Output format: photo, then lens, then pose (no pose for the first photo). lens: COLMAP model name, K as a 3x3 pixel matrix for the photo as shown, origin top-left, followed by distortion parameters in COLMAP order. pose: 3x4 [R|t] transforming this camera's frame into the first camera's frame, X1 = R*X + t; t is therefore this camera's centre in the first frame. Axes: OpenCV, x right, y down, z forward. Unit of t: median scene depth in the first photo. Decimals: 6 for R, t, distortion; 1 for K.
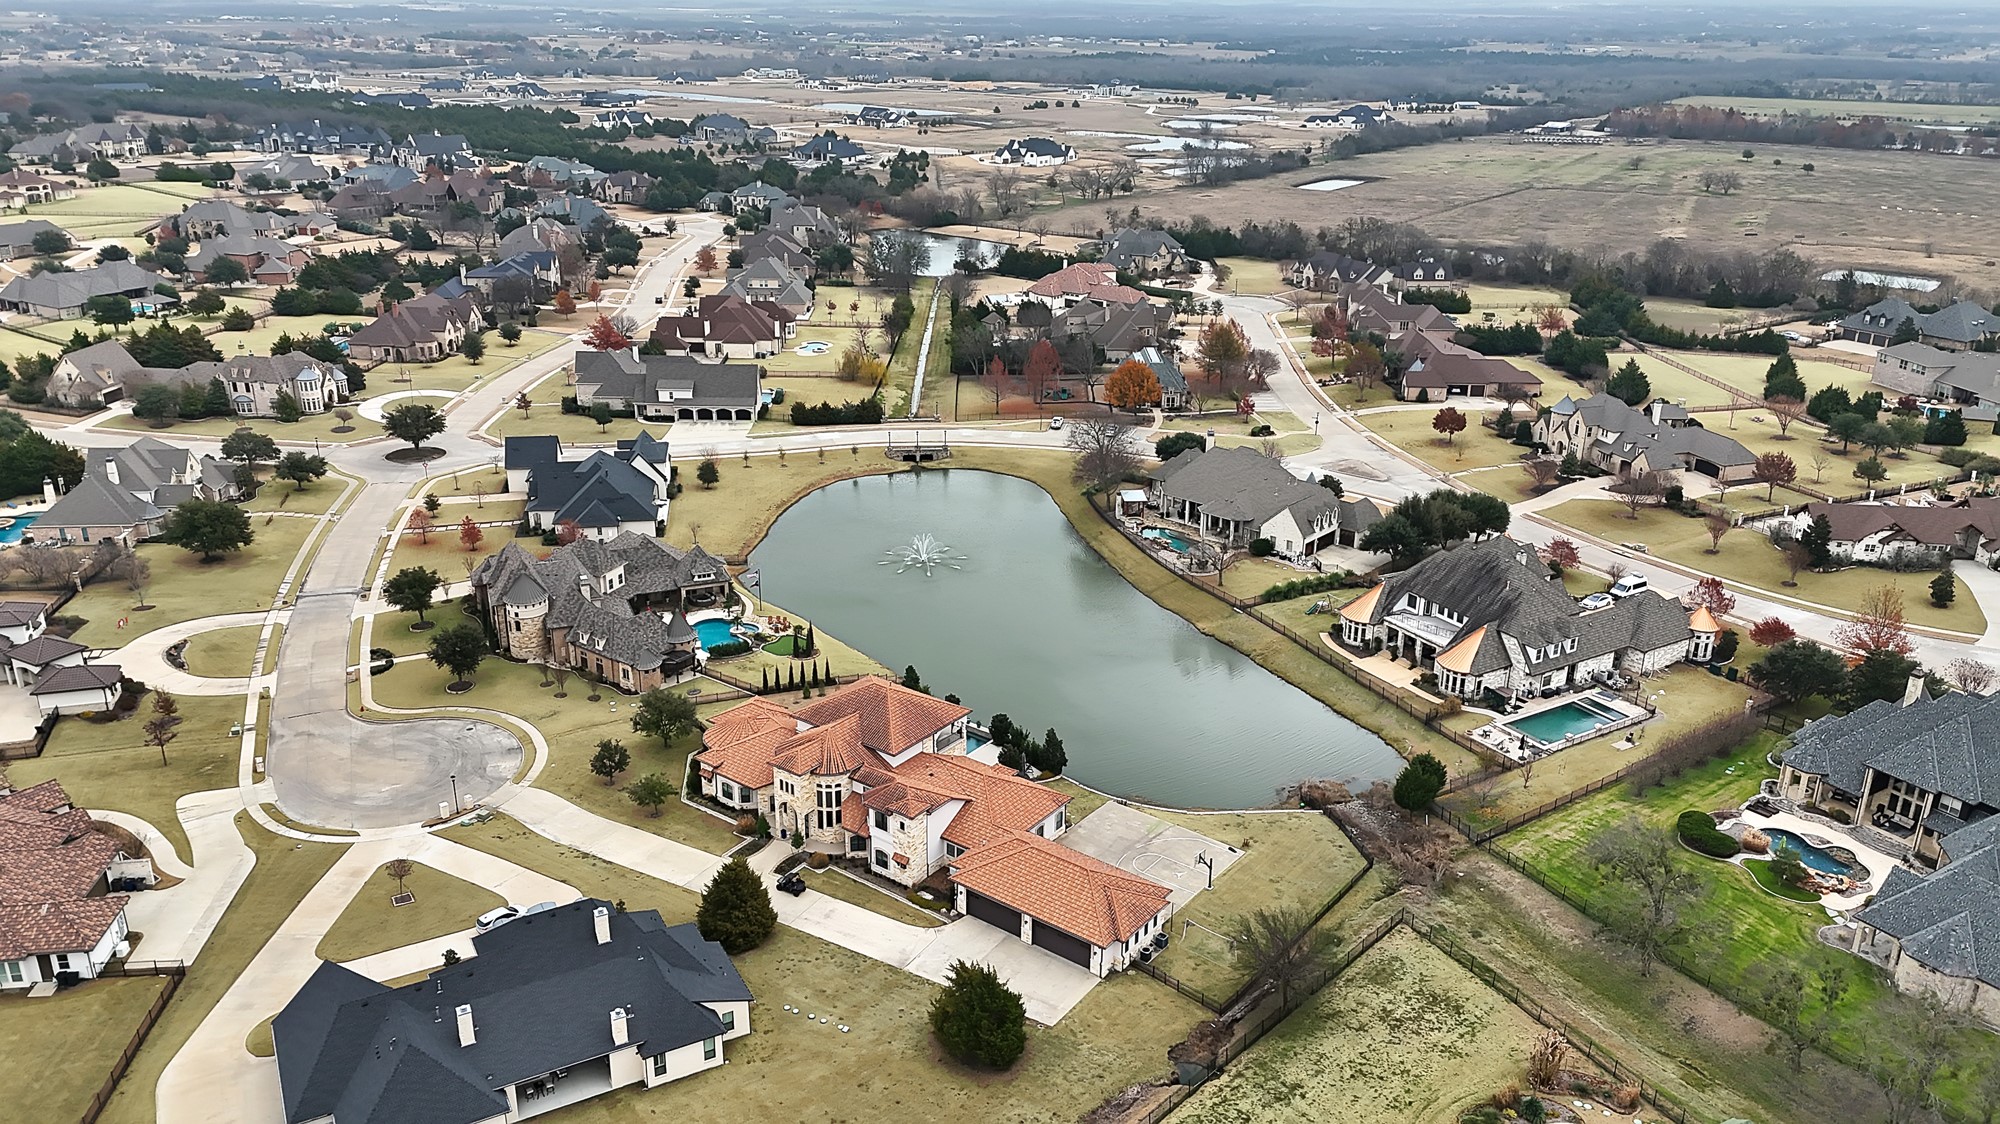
lens RADIAL K [[1538.5, 0, 994.0], [0, 1538.5, 518.9], [0, 0, 1]] dist [0.082452, -0.086982]
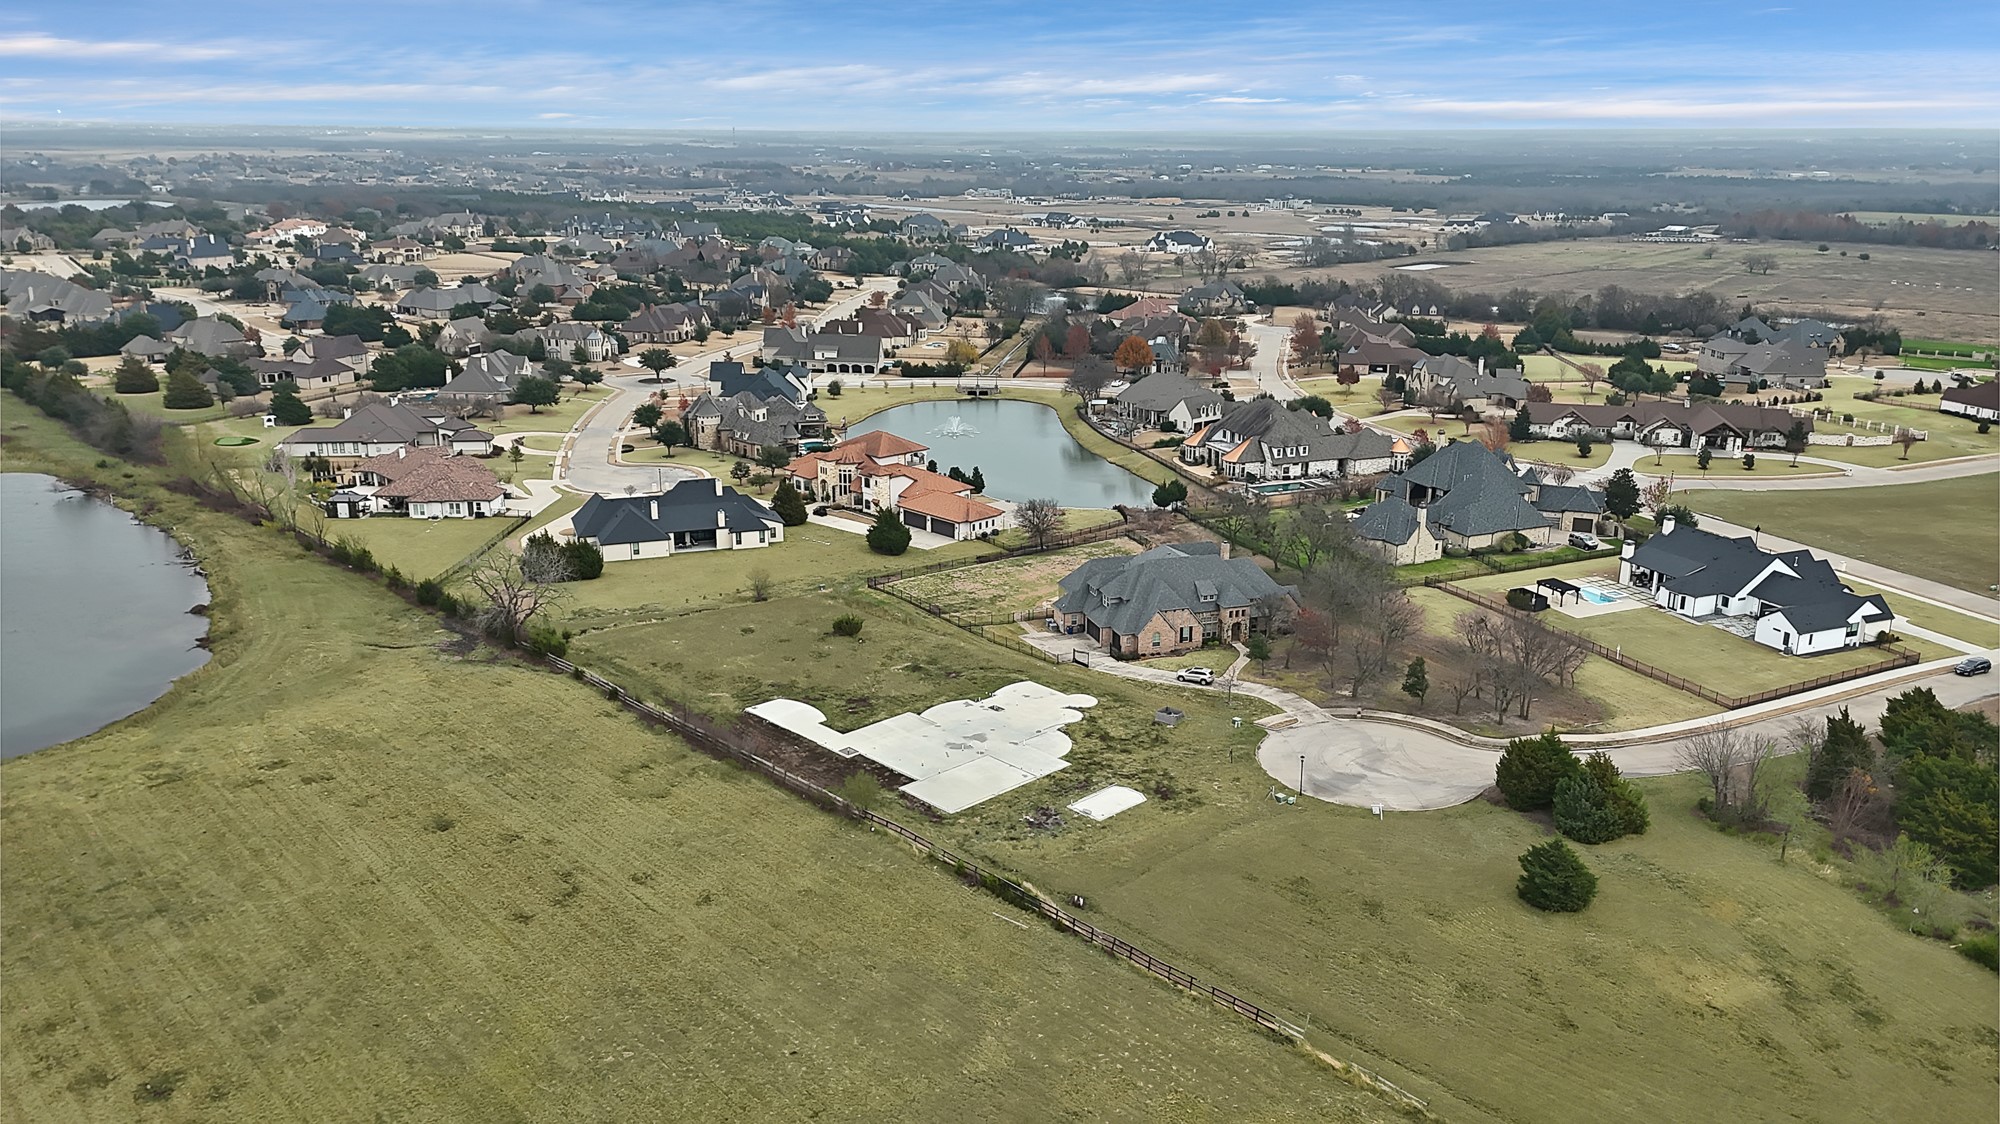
lens RADIAL K [[1538.7, 0, 1000.0], [0, 1538.7, 562.0], [0, 0, 1]] dist [0.093244, -0.131403]
pose [[0.988265, 0.035860, -0.148478, 0.101390], [-0.044473, 0.997490, -0.055101, 0.104297], [0.146129, 0.061057, 0.987379, -0.233479]]
